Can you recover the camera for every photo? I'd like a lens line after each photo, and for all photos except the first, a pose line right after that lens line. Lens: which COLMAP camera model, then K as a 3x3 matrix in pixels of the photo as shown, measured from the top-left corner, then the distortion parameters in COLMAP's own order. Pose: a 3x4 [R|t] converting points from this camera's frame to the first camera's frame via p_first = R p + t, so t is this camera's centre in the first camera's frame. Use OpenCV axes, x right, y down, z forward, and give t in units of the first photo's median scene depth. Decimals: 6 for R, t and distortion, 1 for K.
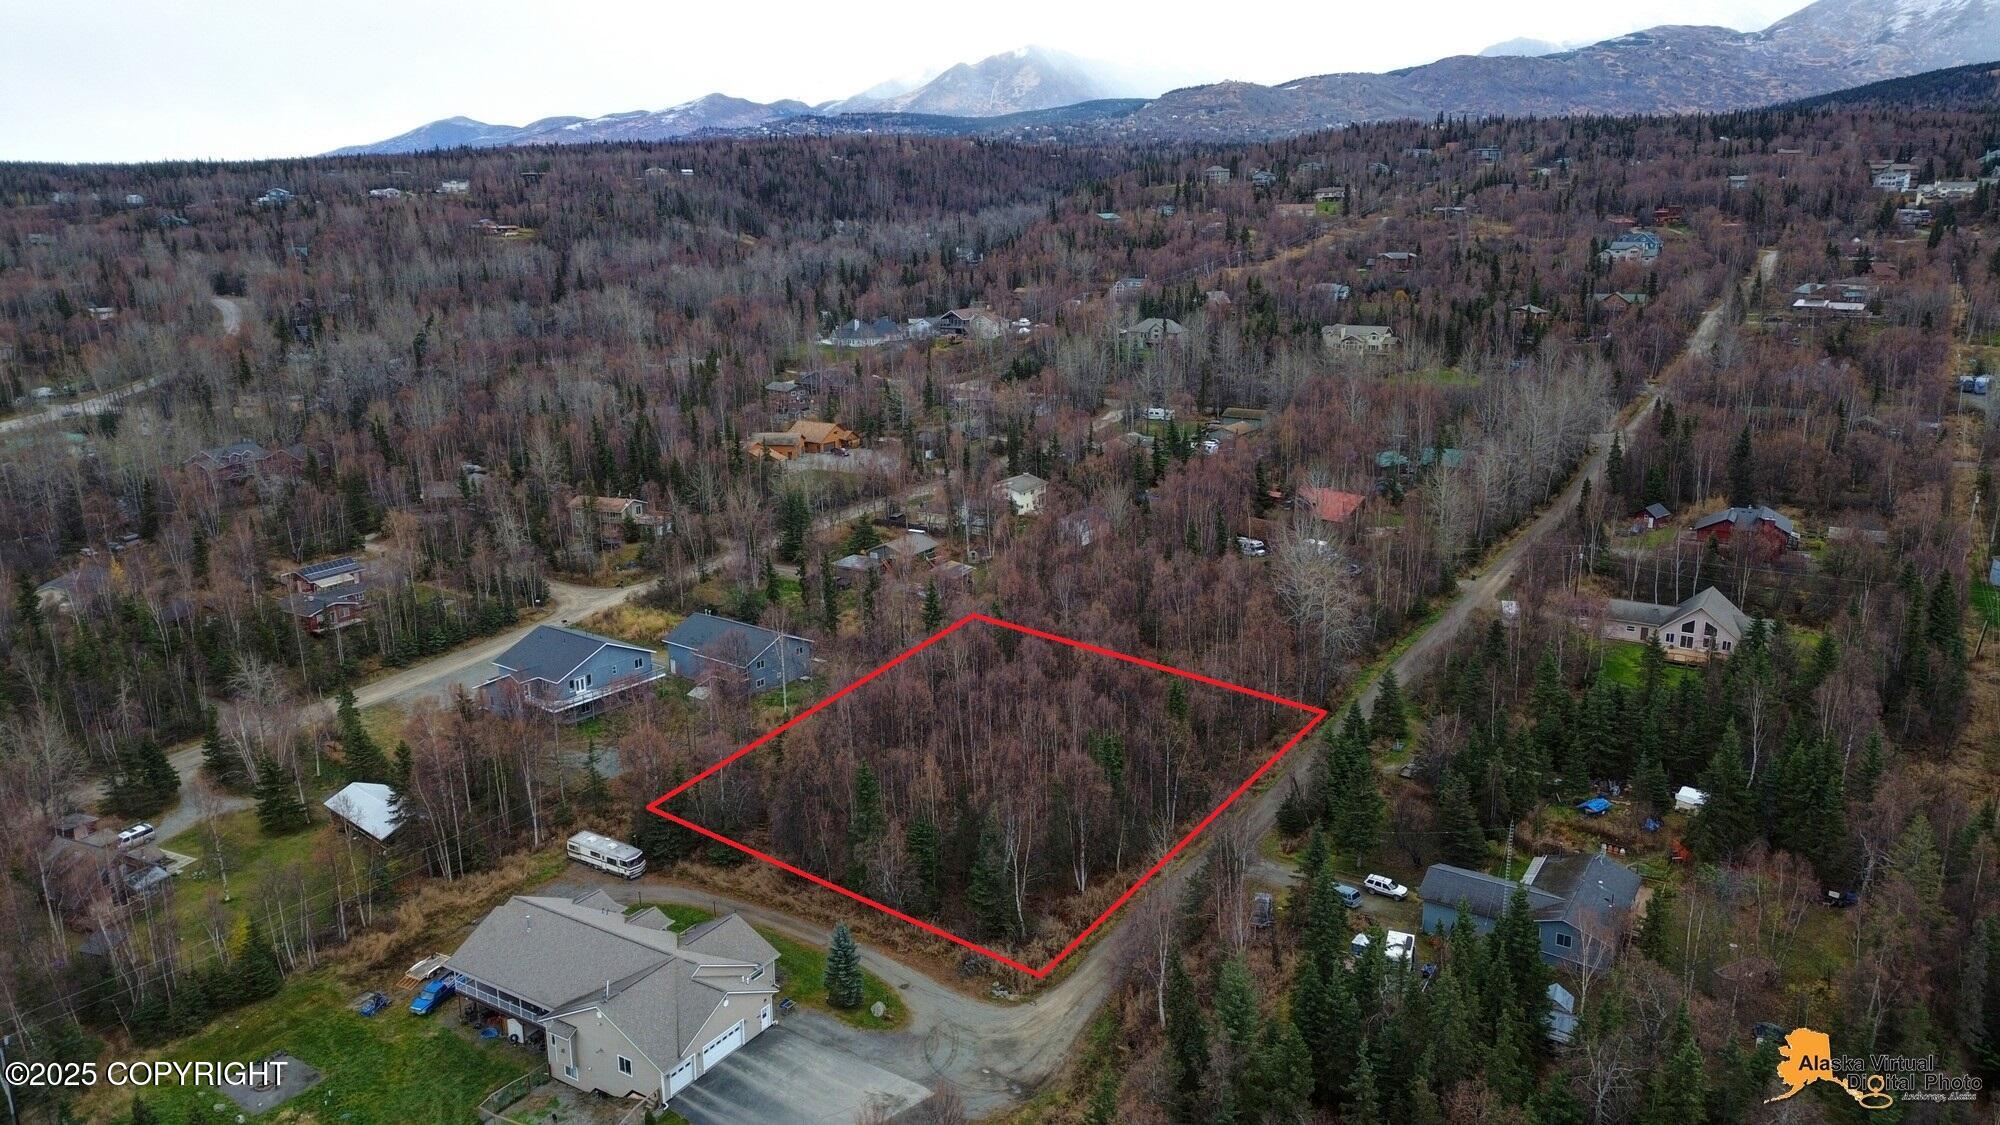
lens RADIAL K [[1354.4, 0, 1052.9], [0, 1354.4, 562.4], [0, 0, 1]] dist [0.044205, -0.039392]
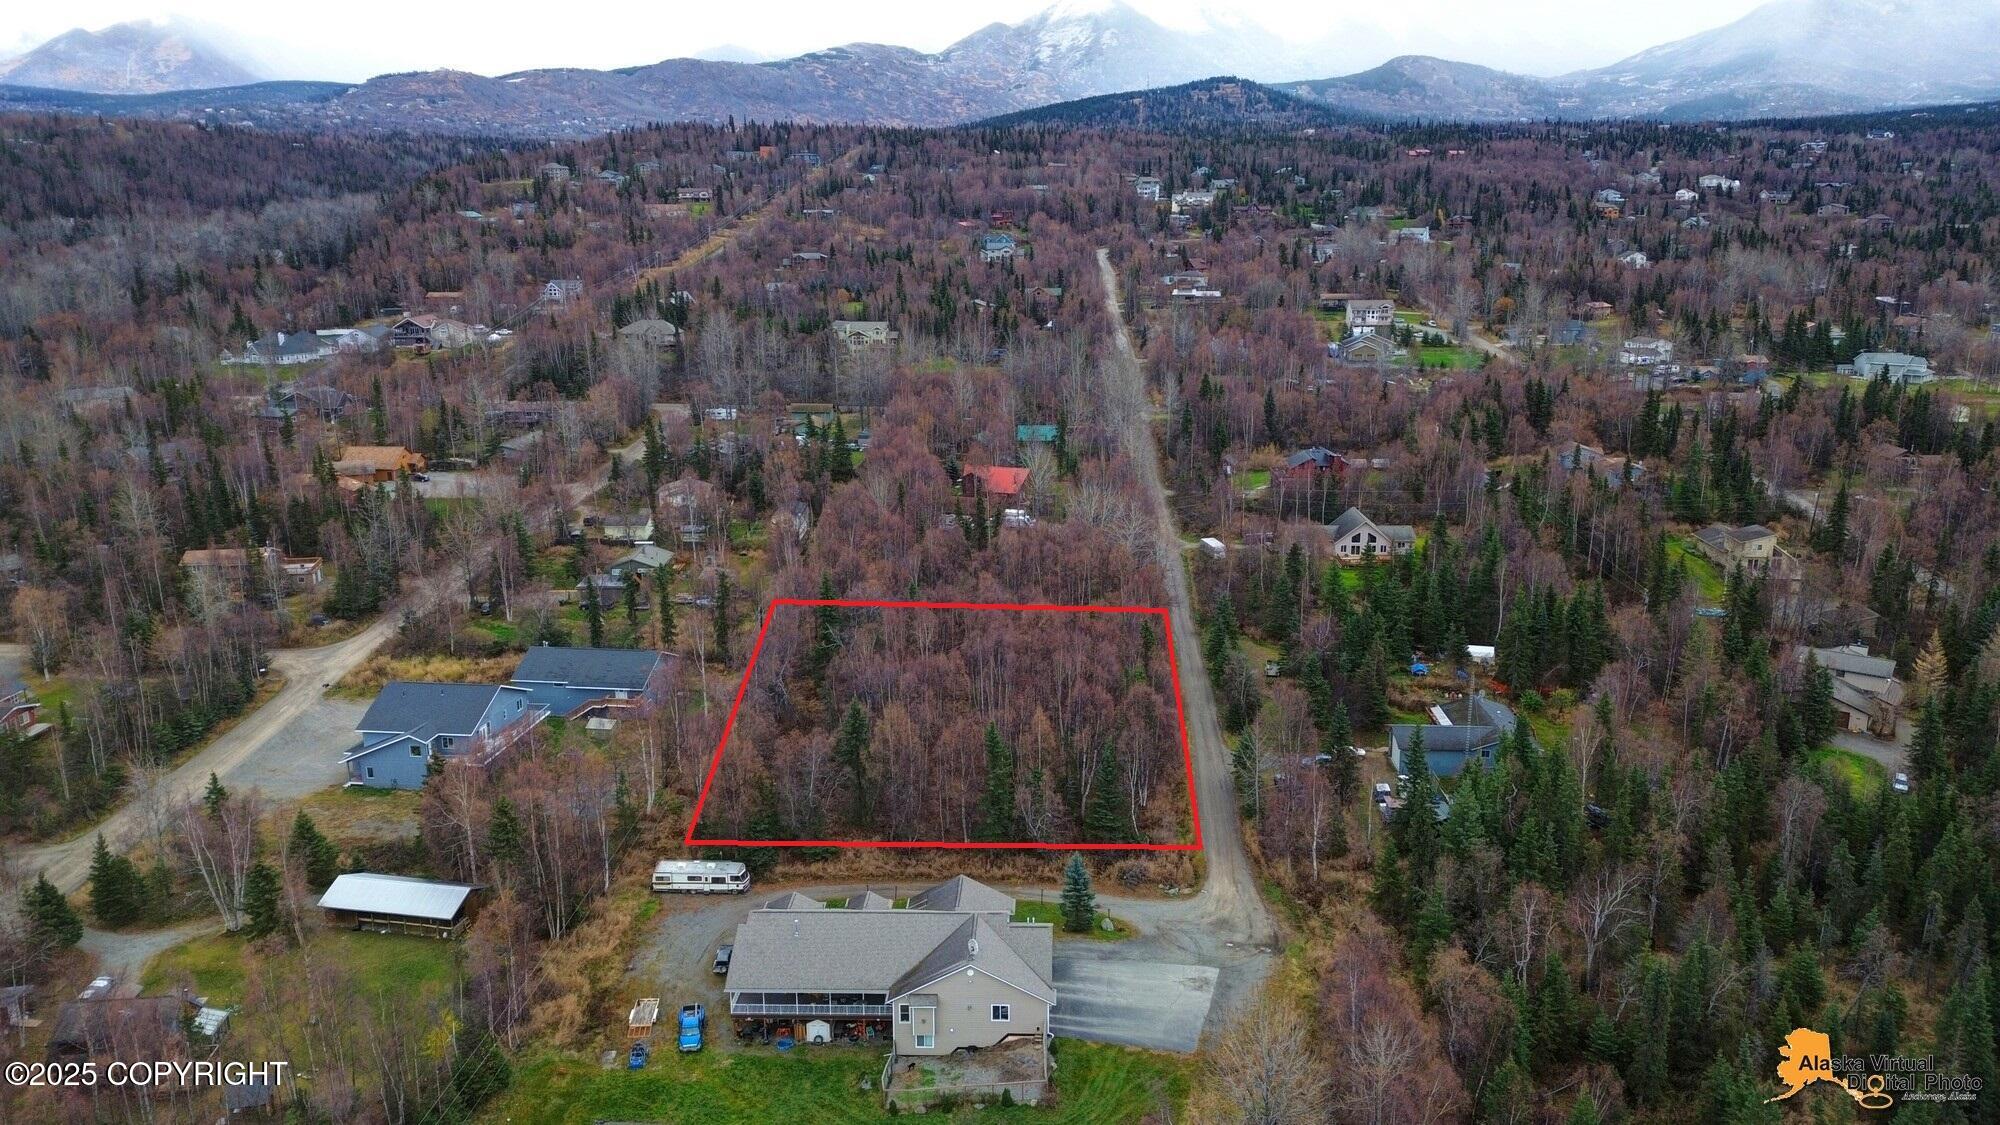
lens RADIAL K [[1354.4, 0, 1052.9], [0, 1354.4, 562.4], [0, 0, 1]] dist [0.044205, -0.039392]
pose [[0.866308, -0.121260, 0.484568, -0.286258], [0.121639, 0.992096, 0.030801, -0.002996], [-0.484473, 0.032259, 0.874211, 0.015598]]
